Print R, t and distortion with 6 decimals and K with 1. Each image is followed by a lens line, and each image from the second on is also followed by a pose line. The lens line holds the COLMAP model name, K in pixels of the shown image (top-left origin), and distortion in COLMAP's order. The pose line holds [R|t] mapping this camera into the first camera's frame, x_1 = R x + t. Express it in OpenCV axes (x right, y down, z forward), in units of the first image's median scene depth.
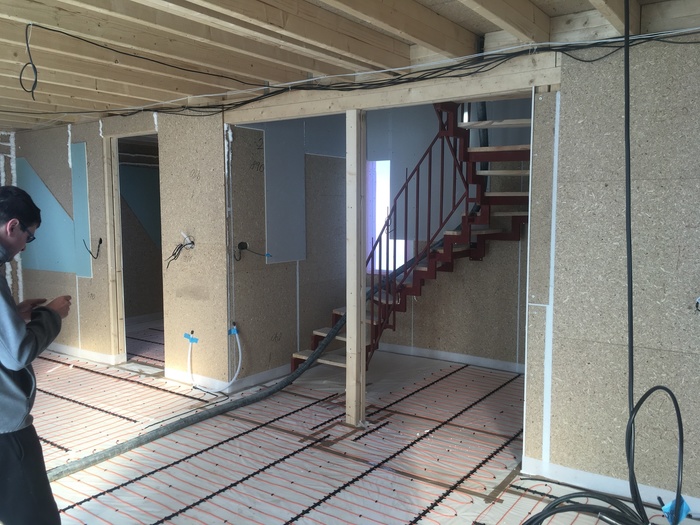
lens RADIAL K [[579.0, 0, 350.0], [0, 579.0, 262.5], [0, 0, 1]] dist [0.084622, -0.113387]
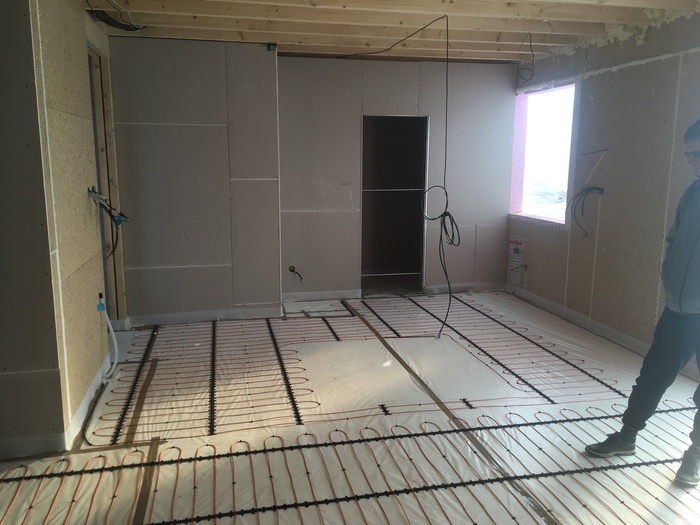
lens RADIAL K [[579.0, 0, 350.0], [0, 579.0, 262.5], [0, 0, 1]] dist [0.084622, -0.113387]
pose [[-0.740383, -0.116788, 0.661962, -0.582468], [0.061948, 0.968745, 0.240200, -0.093787], [-0.669325, 0.218847, -0.710007, 1.362071]]
